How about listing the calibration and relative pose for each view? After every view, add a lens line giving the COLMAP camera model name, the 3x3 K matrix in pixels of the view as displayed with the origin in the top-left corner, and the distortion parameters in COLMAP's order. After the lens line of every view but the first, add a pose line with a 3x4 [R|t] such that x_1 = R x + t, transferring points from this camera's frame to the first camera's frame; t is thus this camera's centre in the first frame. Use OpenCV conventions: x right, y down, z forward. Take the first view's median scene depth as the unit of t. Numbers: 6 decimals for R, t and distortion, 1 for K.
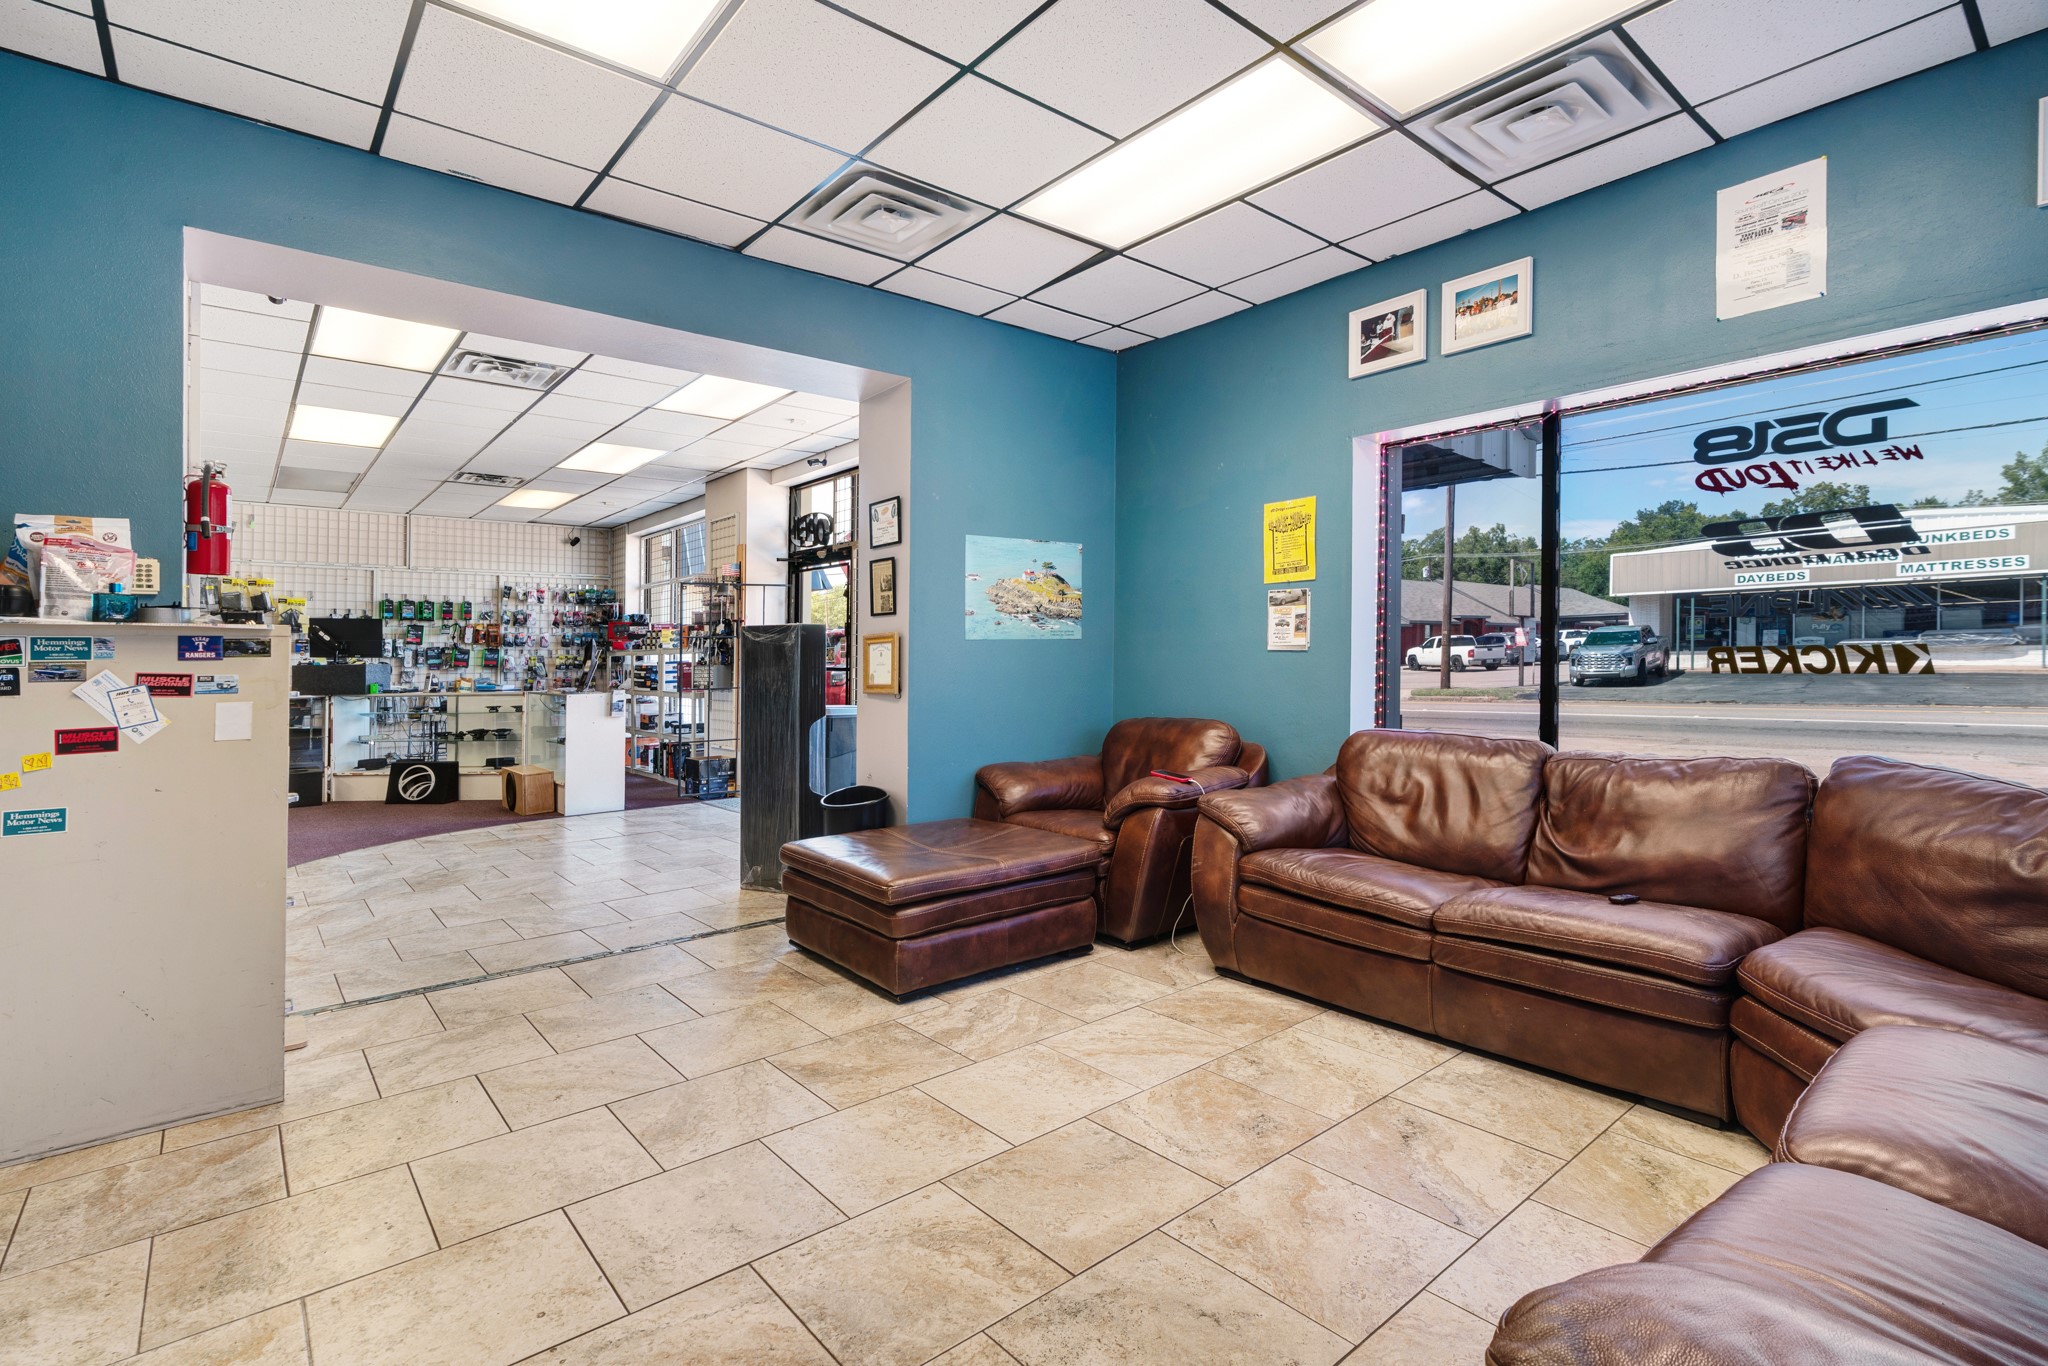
lens RADIAL K [[941.4, 0, 1031.6], [0, 941.4, 636.4], [0, 0, 1]] dist [-0.013229, 0.000008]
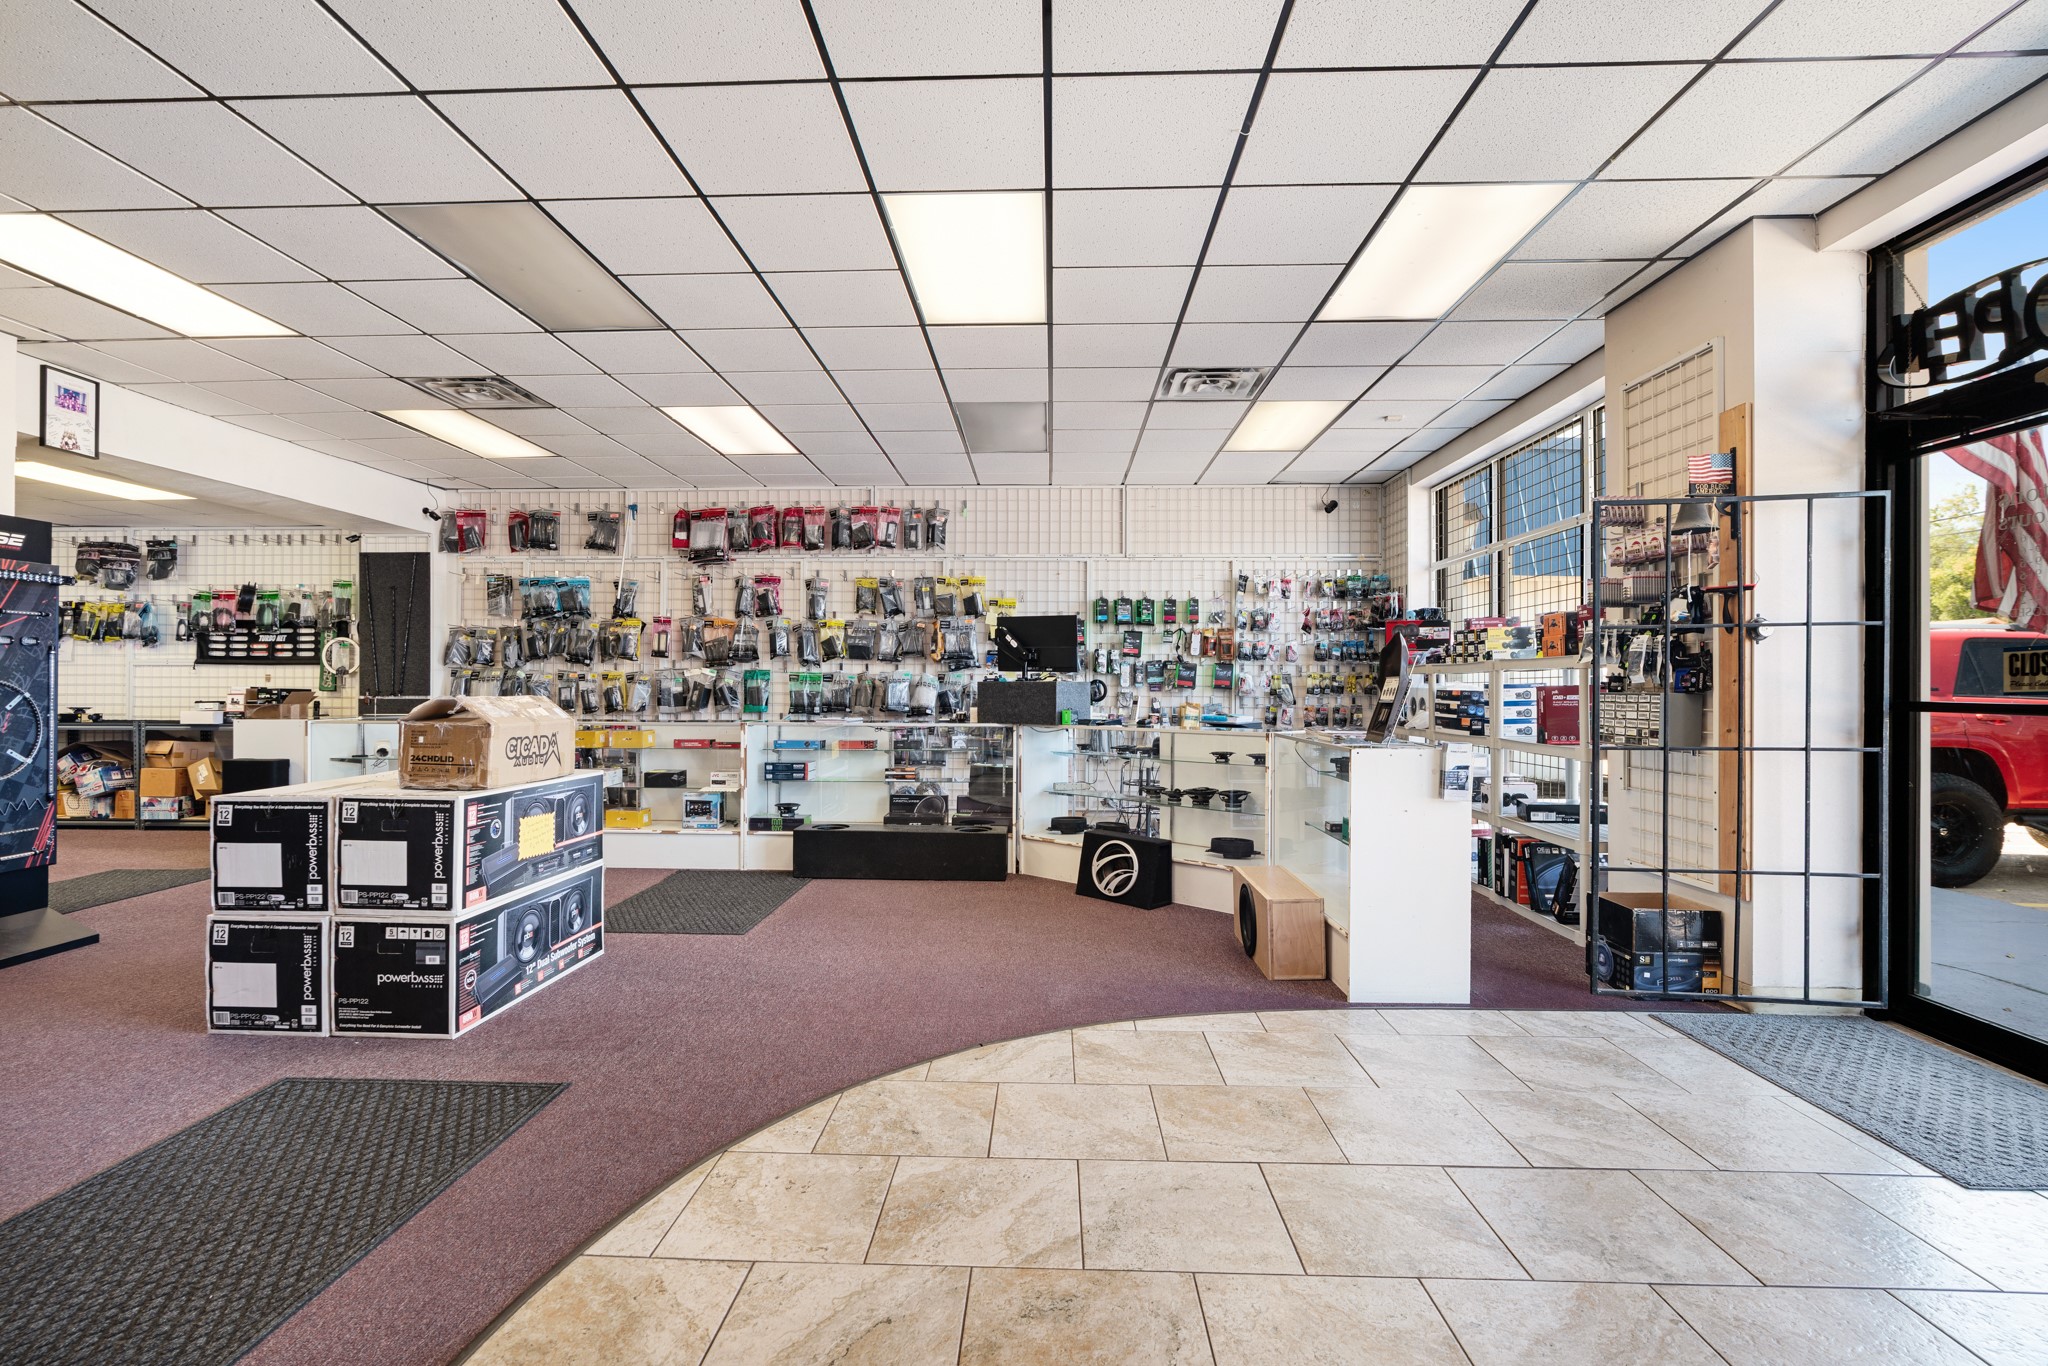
lens RADIAL K [[941.4, 0, 1031.6], [0, 941.4, 636.4], [0, 0, 1]] dist [-0.013229, 0.000008]
pose [[0.741671, -0.019814, -0.670471, -0.211337], [0.001995, 0.999624, -0.027335, 0.012675], [0.670761, 0.018936, 0.741432, 0.384055]]
